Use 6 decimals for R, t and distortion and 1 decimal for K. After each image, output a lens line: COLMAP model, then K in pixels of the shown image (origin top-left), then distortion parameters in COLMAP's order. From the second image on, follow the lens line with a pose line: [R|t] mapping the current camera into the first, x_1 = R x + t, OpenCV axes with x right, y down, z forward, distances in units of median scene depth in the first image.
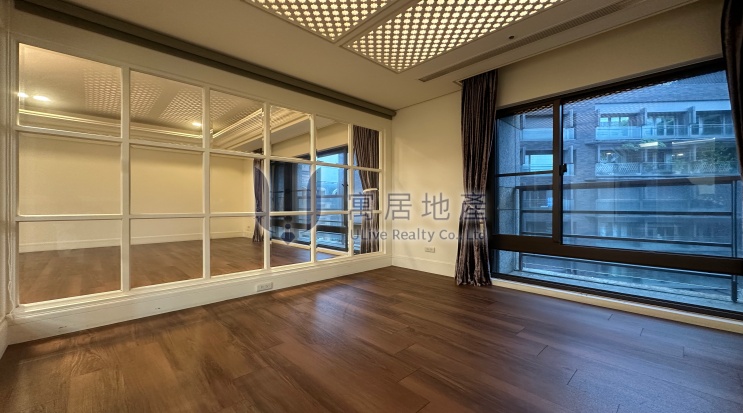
lens RADIAL K [[296.4, 0, 370.2], [0, 296.4, 206.8], [0, 0, 1]] dist [-0.005077, 0.001147]
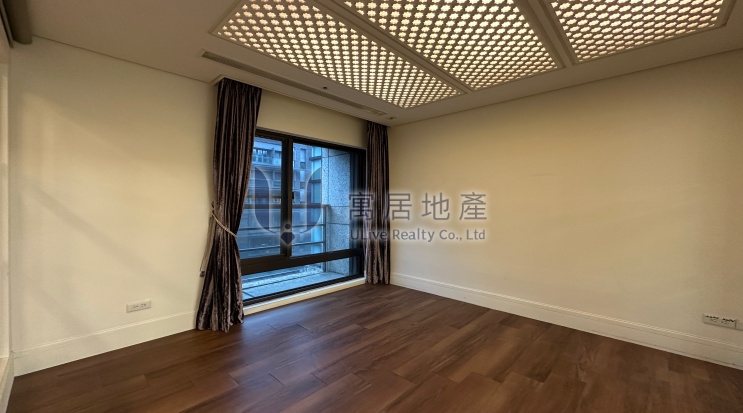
lens RADIAL K [[296.4, 0, 369.5], [0, 296.4, 209.3], [0, 0, 1]] dist [-0.005077, 0.001147]
pose [[-0.053205, -0.024482, 0.998283, -0.640941], [-0.004247, 0.999696, 0.024290, -0.111940], [-0.998575, -0.002948, -0.053293, 0.803932]]
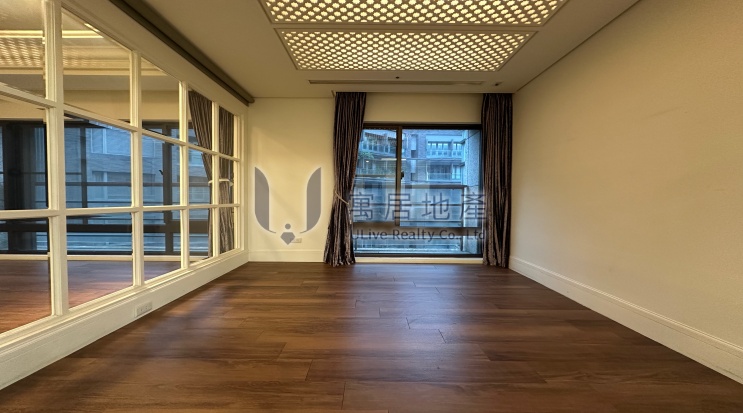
lens RADIAL K [[296.4, 0, 372.8], [0, 296.4, 210.6], [0, 0, 1]] dist [-0.005077, 0.001147]
pose [[0.685773, -0.020850, 0.727517, -0.555077], [-0.005700, 0.999405, 0.034015, 0.000318], [-0.727793, -0.027473, 0.685246, 0.109659]]
